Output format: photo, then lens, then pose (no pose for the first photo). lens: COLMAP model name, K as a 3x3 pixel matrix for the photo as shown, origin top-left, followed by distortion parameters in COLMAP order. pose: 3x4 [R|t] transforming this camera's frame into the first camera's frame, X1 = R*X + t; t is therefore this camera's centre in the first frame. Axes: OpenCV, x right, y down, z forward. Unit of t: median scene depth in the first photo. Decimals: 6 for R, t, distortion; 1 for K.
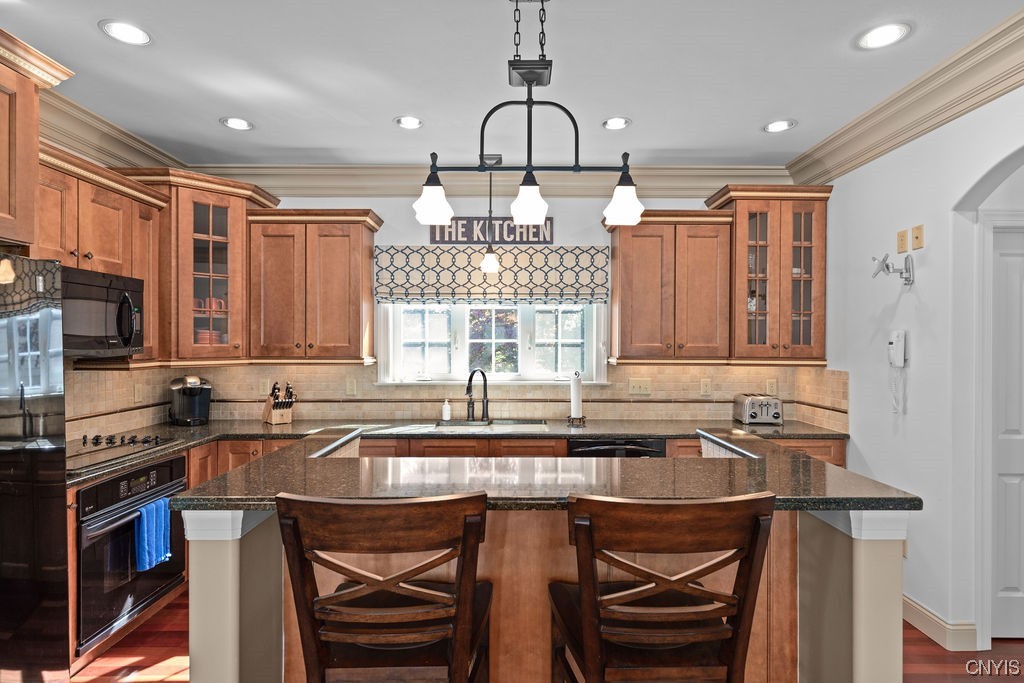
lens RADIAL K [[545.5, 0, 516.7], [0, 545.5, 346.8], [0, 0, 1]] dist [-0.001341, -0.000717]
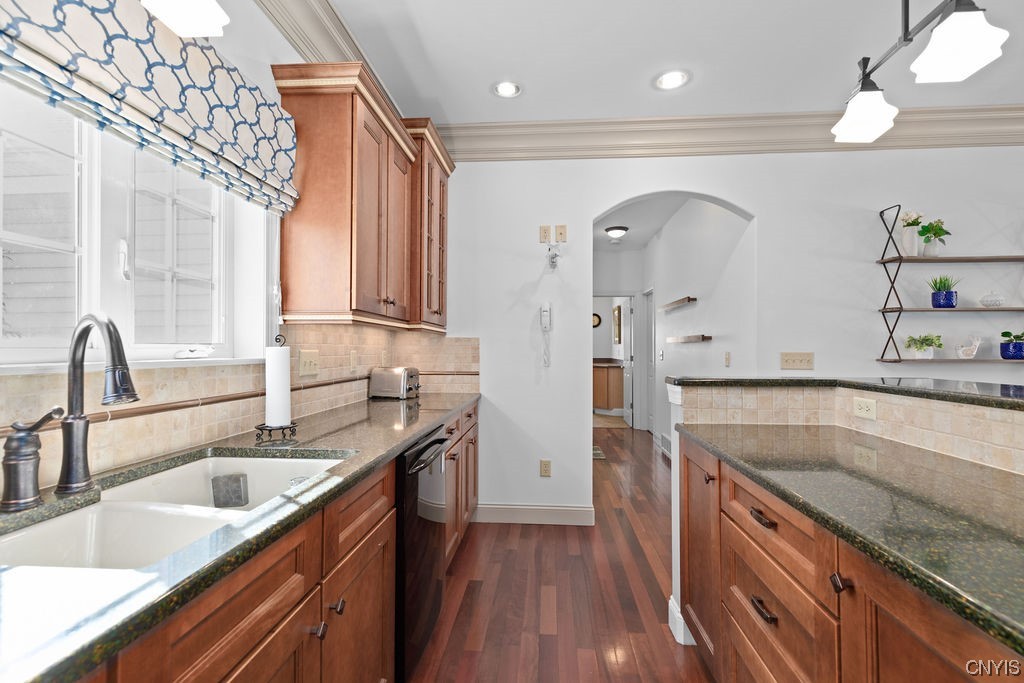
lens RADIAL K [[461.6, 0, 515.0], [0, 461.6, 345.8], [0, 0, 1]] dist [0.006322, -0.000448]
pose [[0.083620, 0.002621, 0.996494, -0.313280], [0.004810, 0.999984, -0.003034, 0.060666], [-0.996486, 0.005047, 0.083606, 0.782068]]
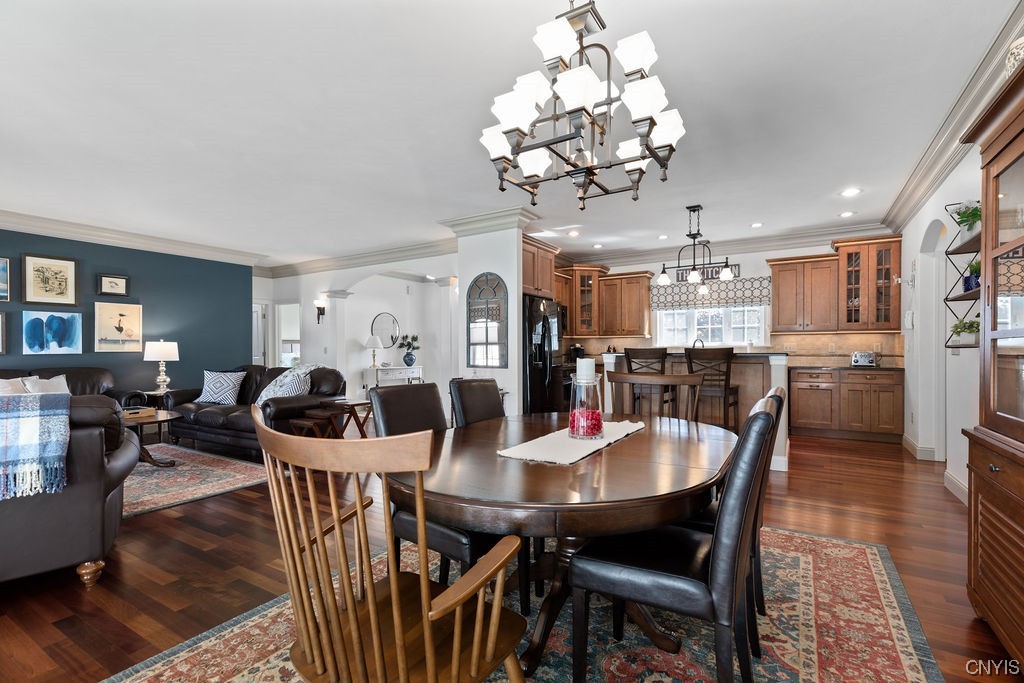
lens RADIAL K [[465.5, 0, 517.3], [0, 465.5, 354.5], [0, 0, 1]] dist [0.003121, -0.000138]
pose [[0.848044, 0.000005, -0.529926, 0.306251], [0.003460, 0.999979, 0.005547, 0.091813], [0.529914, -0.006537, 0.848026, -0.969630]]
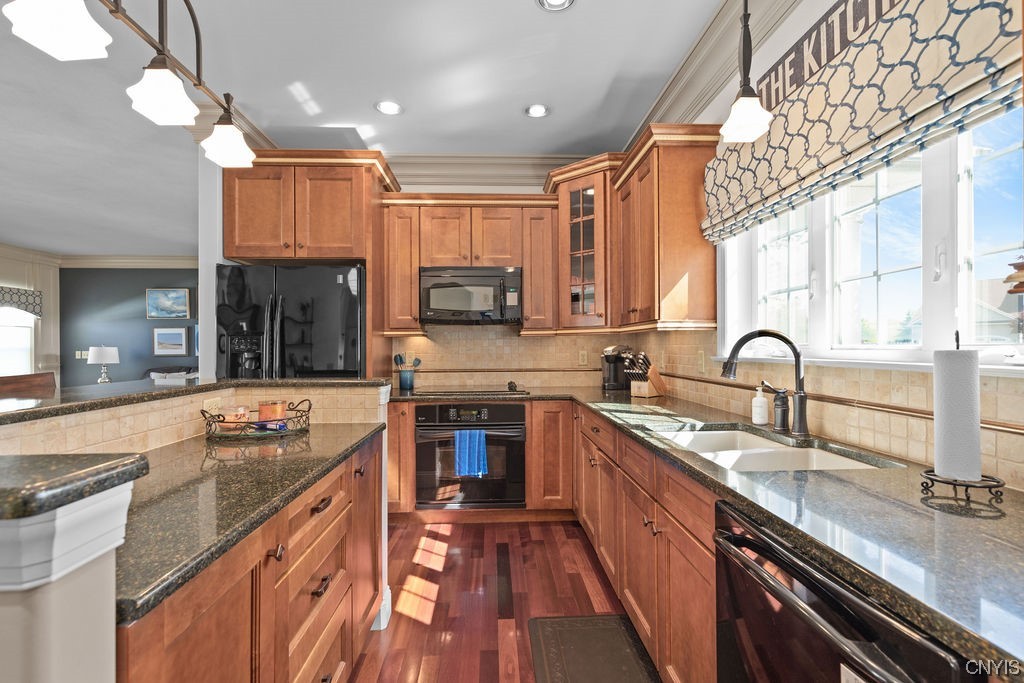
lens RADIAL K [[487.1, 0, 513.8], [0, 487.1, 347.7], [0, 0, 1]] dist [0.001834, 0.000066]
pose [[0.037355, 0.000535, -0.999302, 0.396851], [0.000401, 1.000000, 0.000550, 0.058325], [0.999302, -0.000422, 0.037354, 0.771069]]
